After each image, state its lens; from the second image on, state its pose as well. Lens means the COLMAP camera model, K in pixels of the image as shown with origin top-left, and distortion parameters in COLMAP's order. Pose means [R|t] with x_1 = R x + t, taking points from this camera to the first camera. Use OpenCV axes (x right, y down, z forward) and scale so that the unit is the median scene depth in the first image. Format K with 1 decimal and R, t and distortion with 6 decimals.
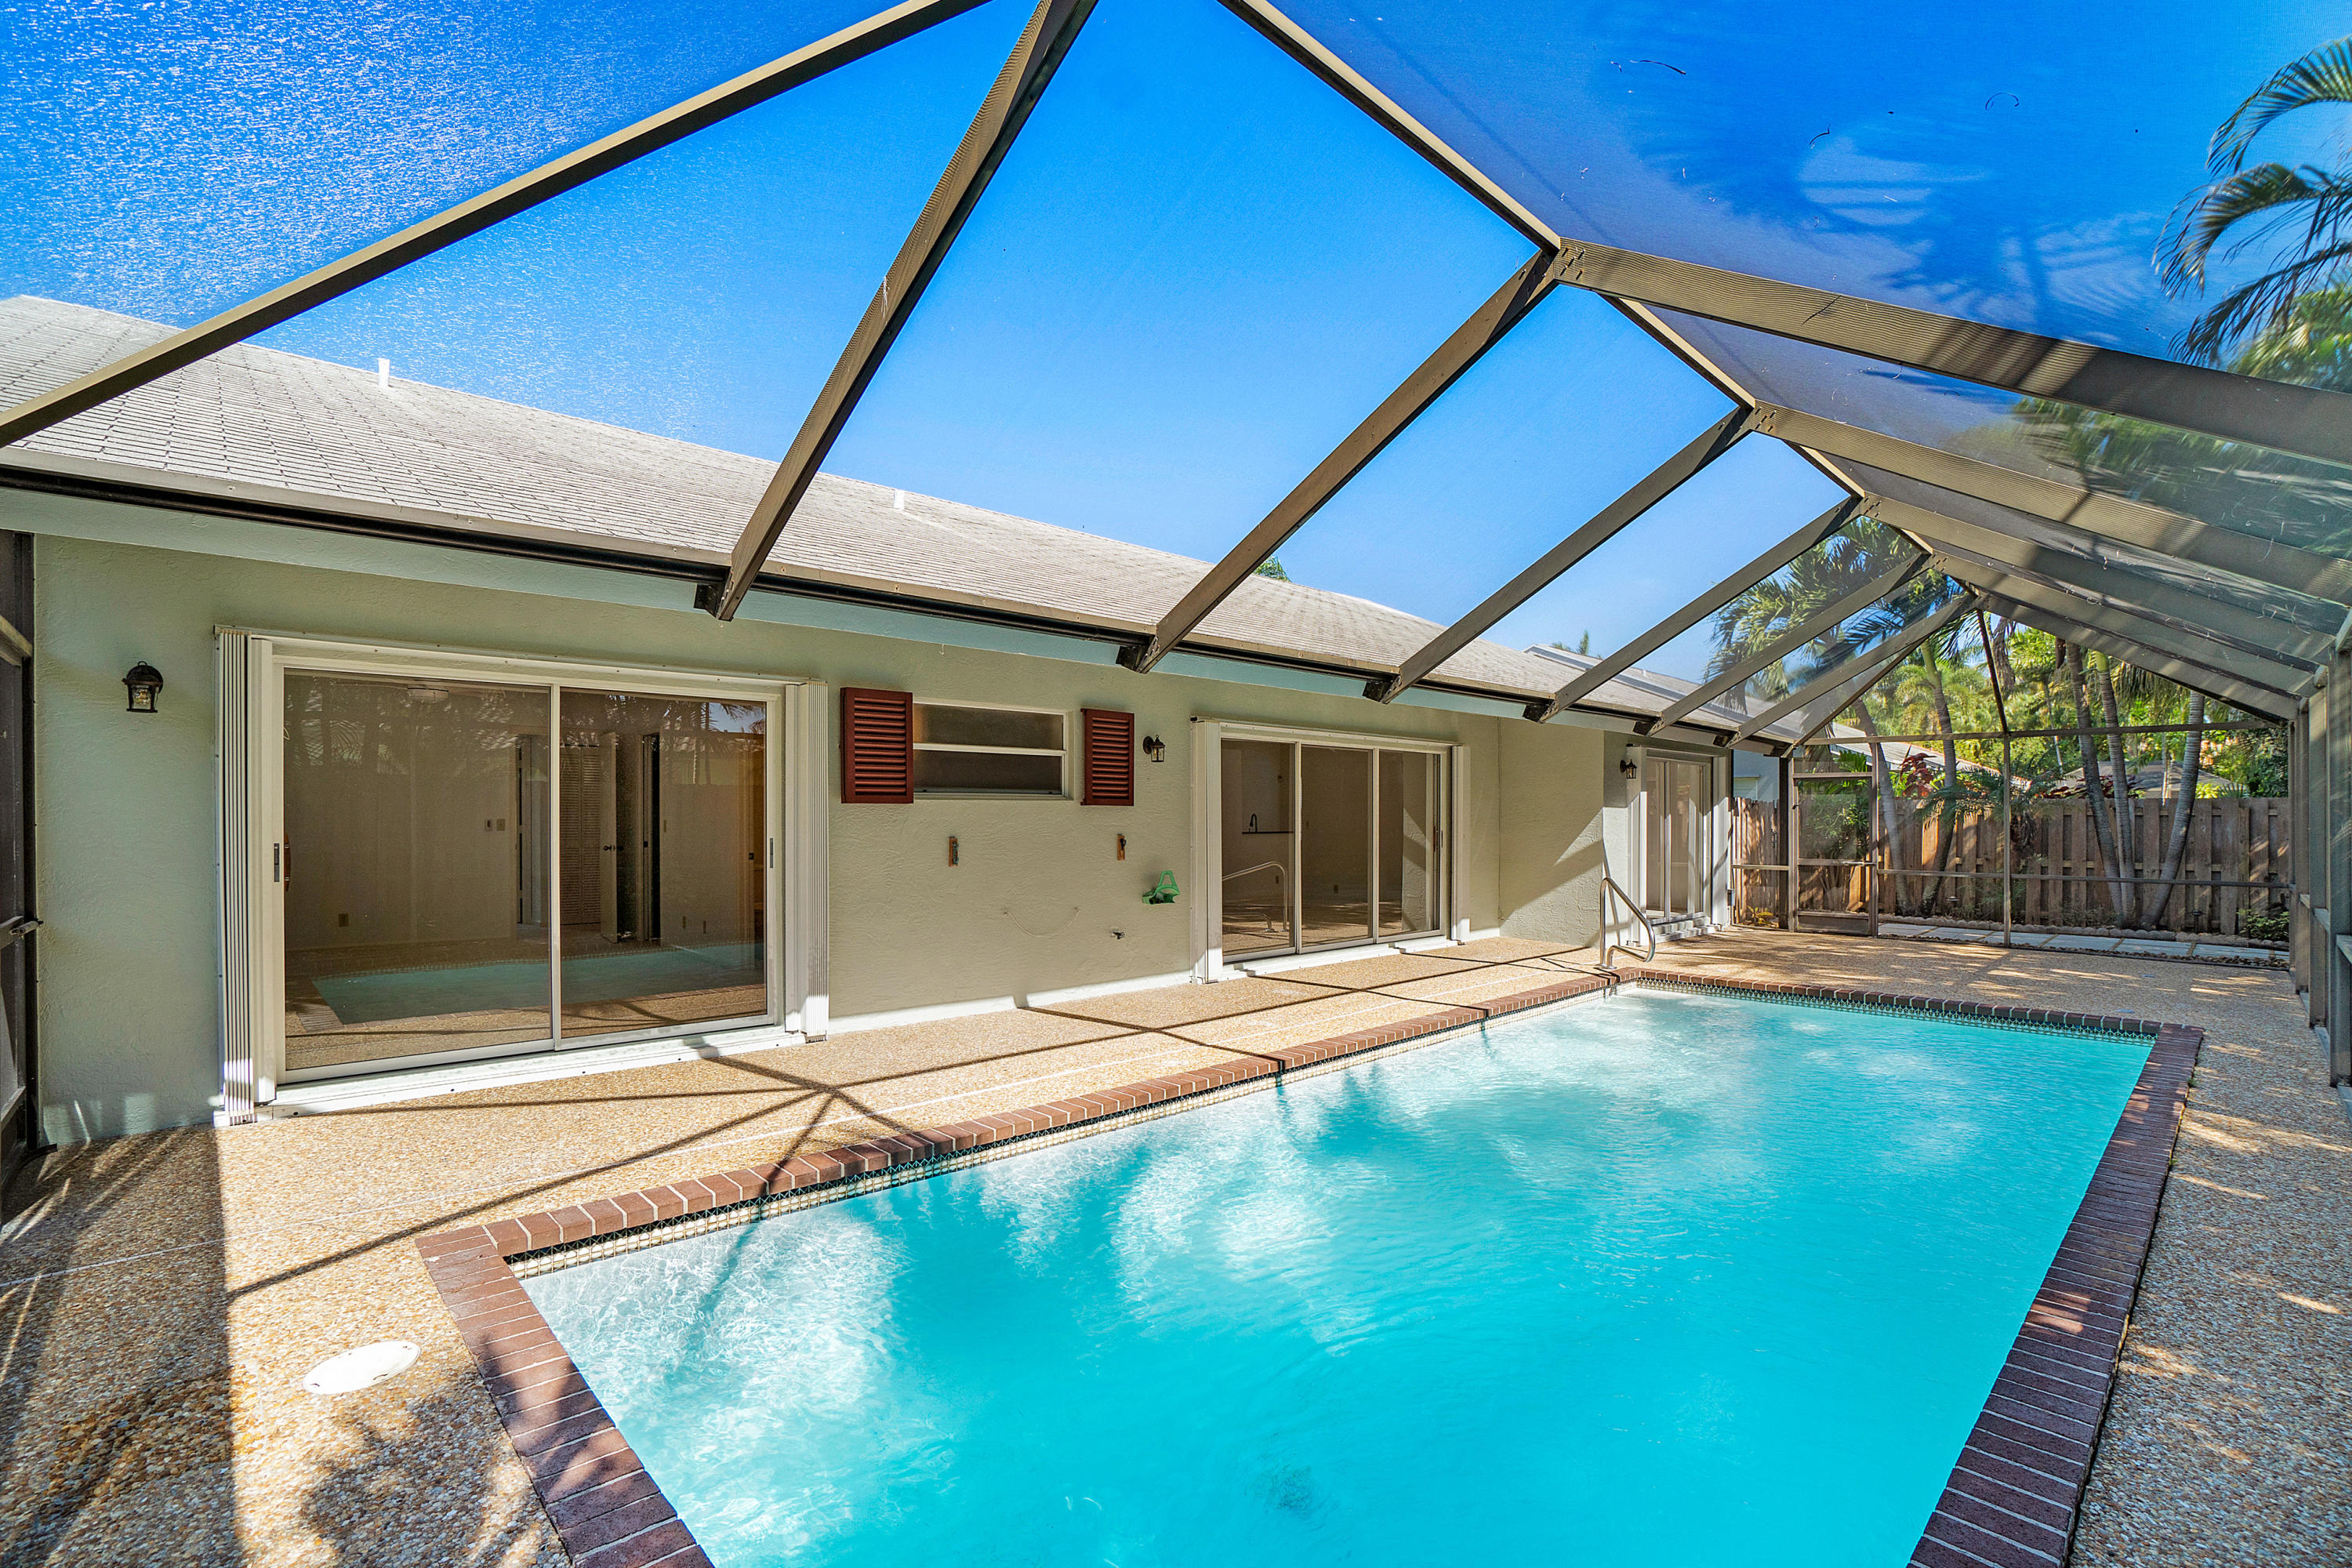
lens RADIAL K [[1047.4, 0, 1123.6], [0, 1047.4, 805.8], [0, 0, 1]] dist [-0.053342, -0.000031]
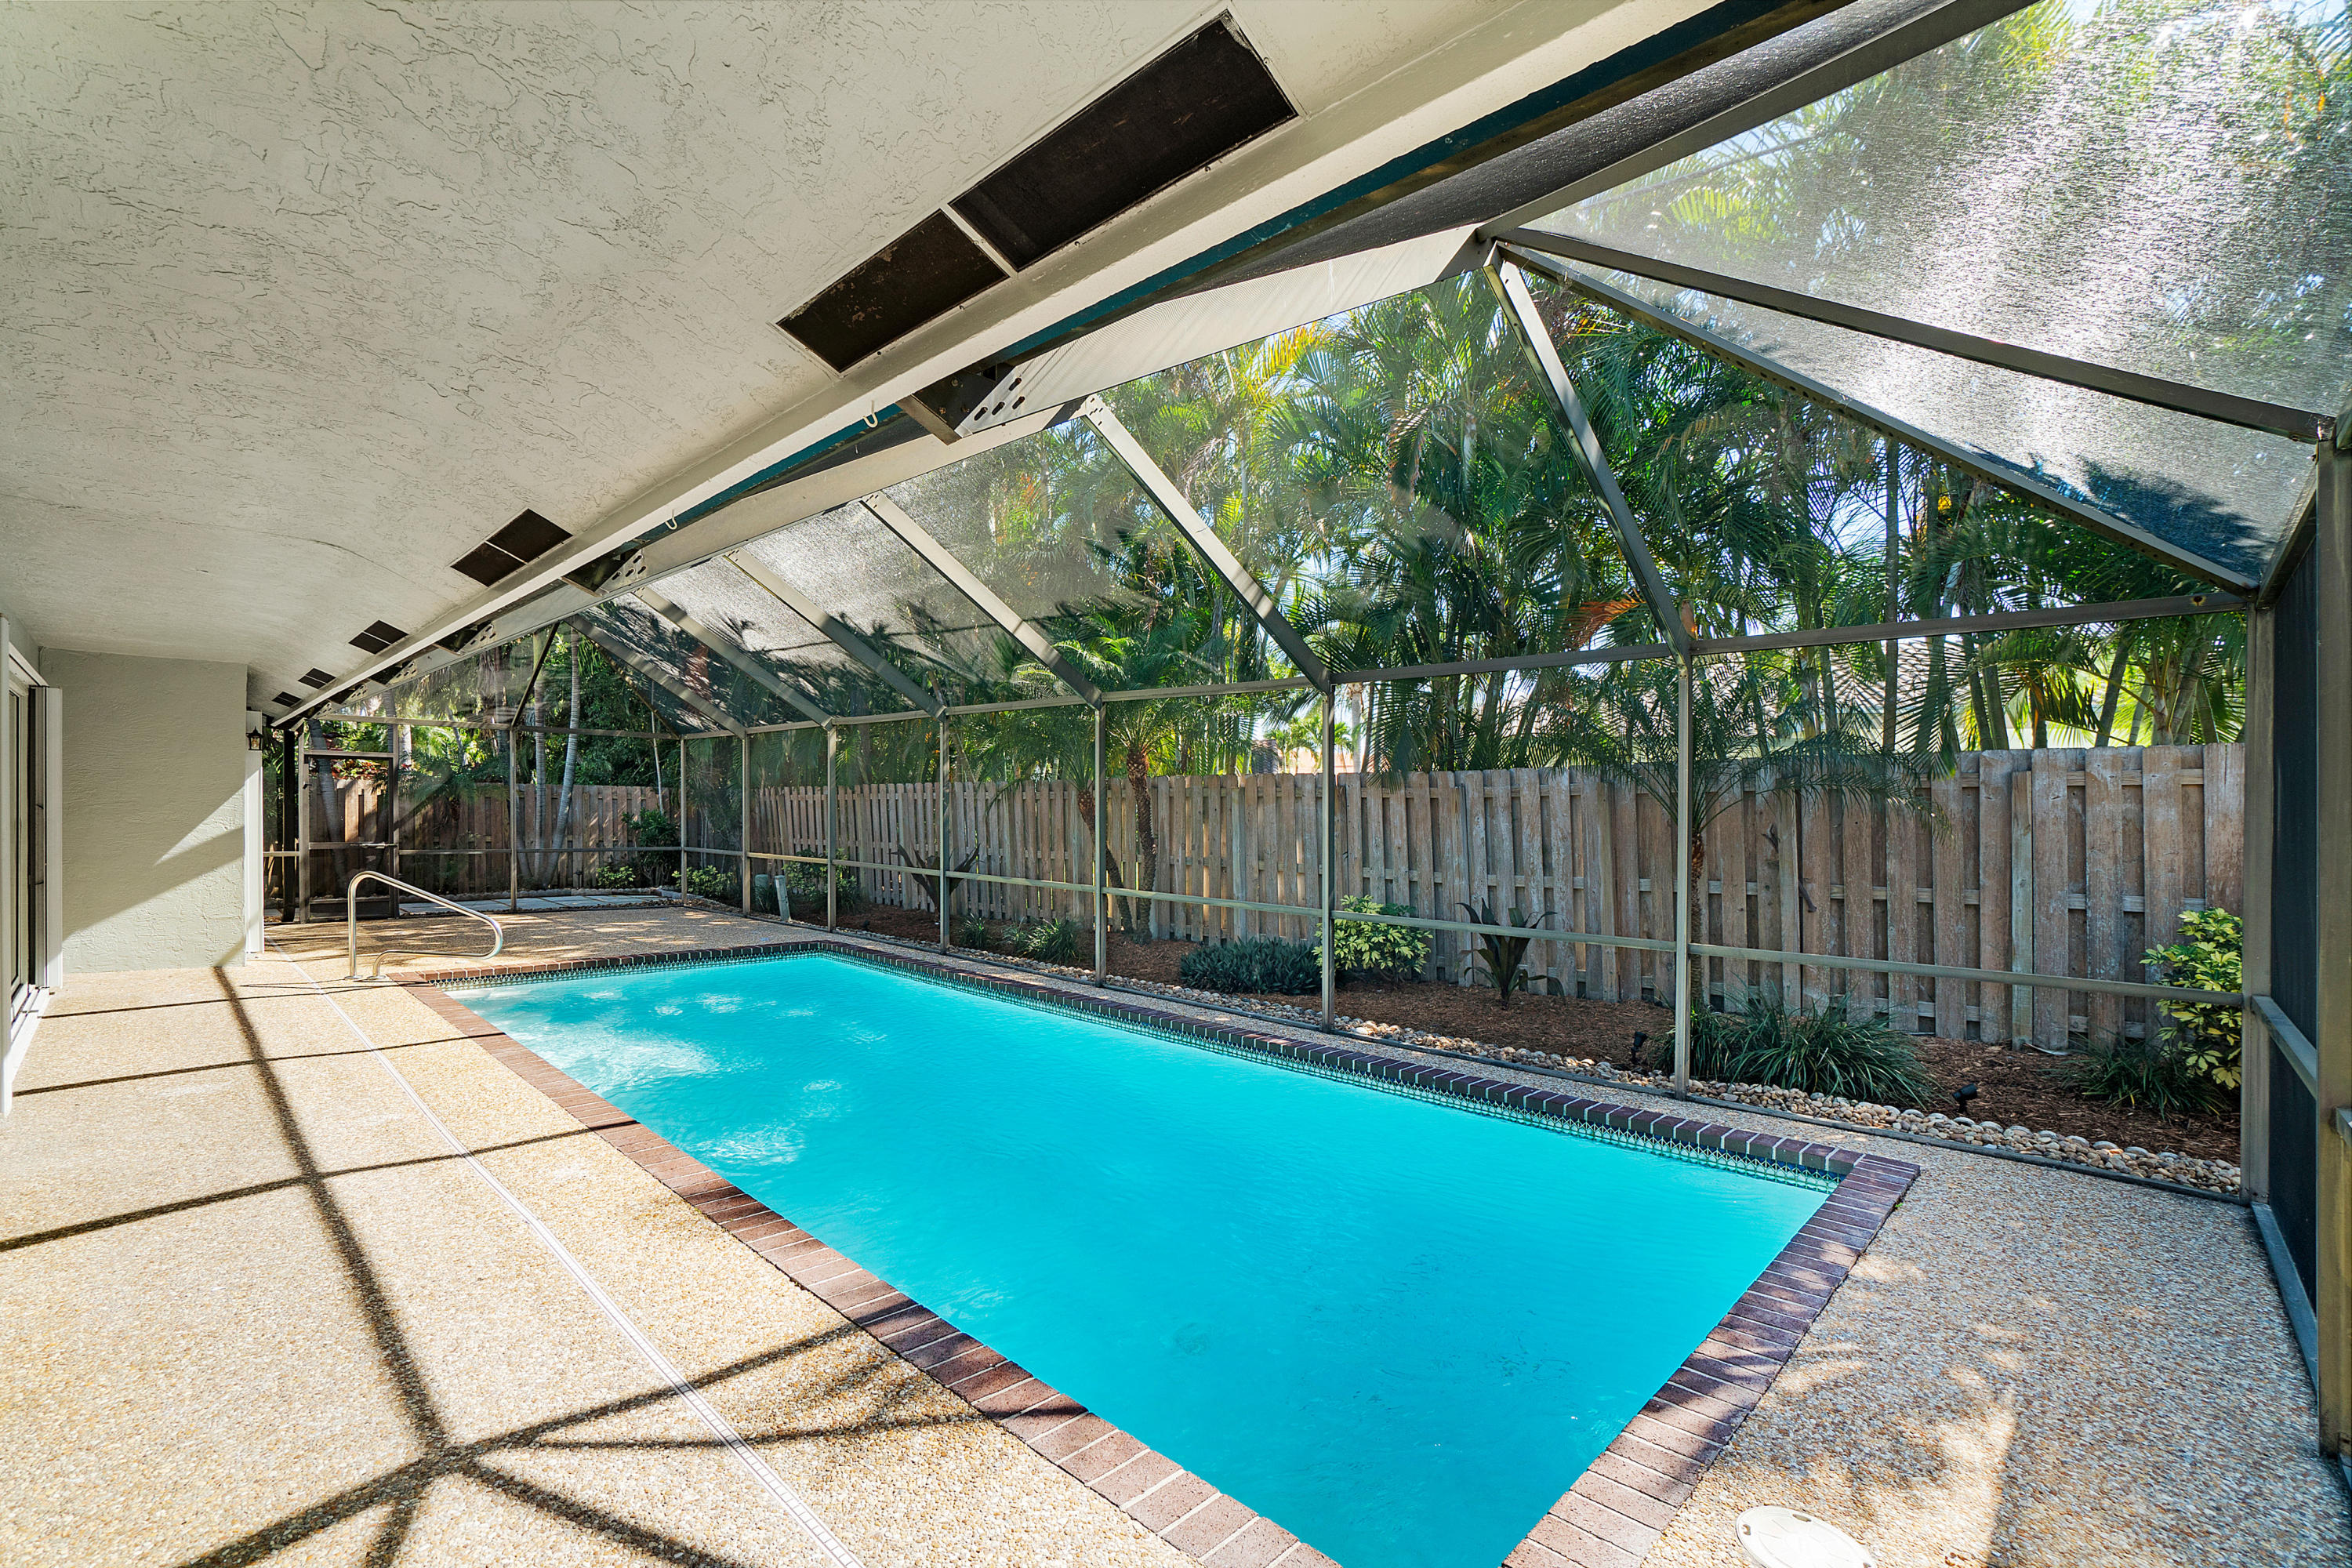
lens RADIAL K [[1047.4, 0, 1123.6], [0, 1047.4, 805.8], [0, 0, 1]] dist [-0.053342, -0.000031]
pose [[-0.047565, -0.004813, 0.998857, -0.735649], [-0.022590, 0.999738, 0.003741, -0.005154], [-0.998613, -0.022386, -0.047661, 0.774211]]
